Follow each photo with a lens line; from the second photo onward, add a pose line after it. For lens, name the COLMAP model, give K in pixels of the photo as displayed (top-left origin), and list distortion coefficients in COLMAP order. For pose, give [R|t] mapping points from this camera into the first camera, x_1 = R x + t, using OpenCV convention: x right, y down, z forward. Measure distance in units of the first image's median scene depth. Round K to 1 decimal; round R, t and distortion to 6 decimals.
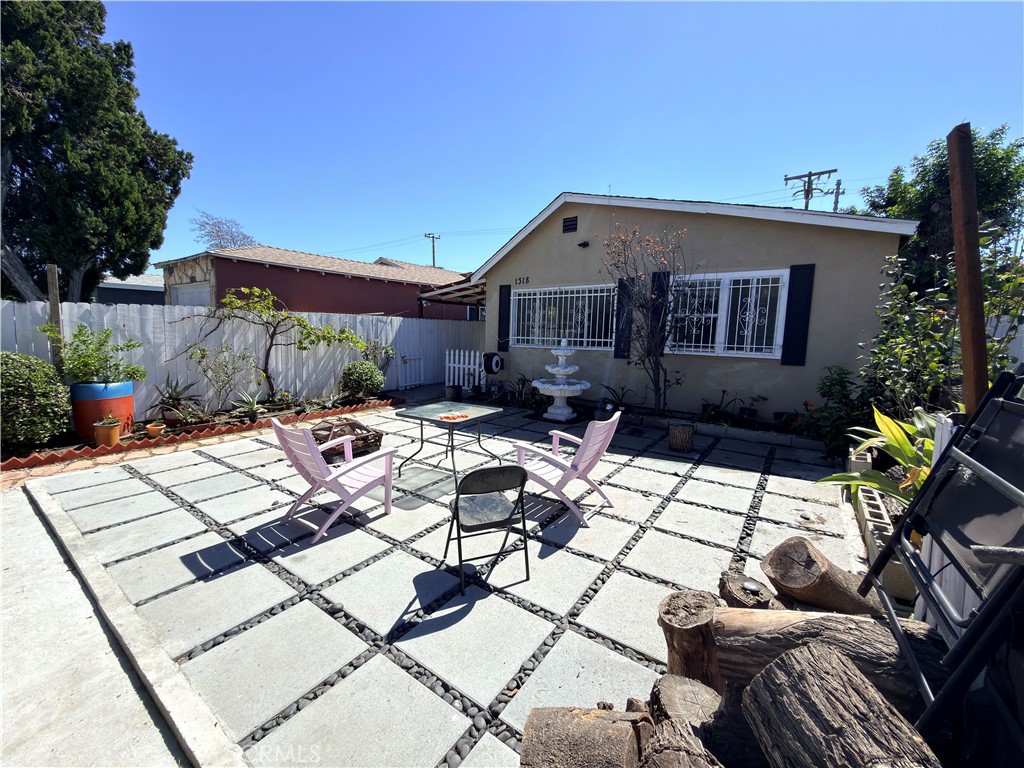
lens RADIAL K [[412.9, 0, 512.0], [0, 412.9, 382.1], [0, 0, 1]] dist [0.002056, -0.000019]
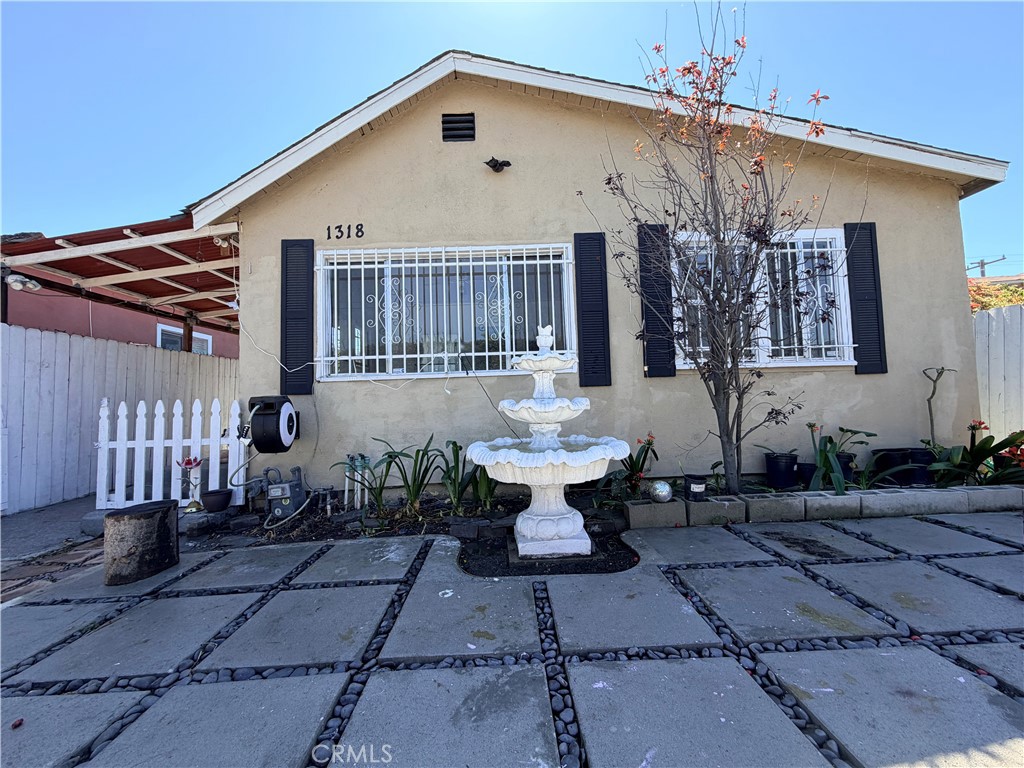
lens RADIAL K [[412.9, 0, 511.6], [0, 412.9, 384.7], [0, 0, 1]] dist [0.002056, -0.000019]
pose [[0.800719, -0.016546, 0.598812, -0.100225], [0.120881, 0.983518, -0.134463, -0.003375], [-0.586718, 0.180052, 0.789521, 0.572278]]
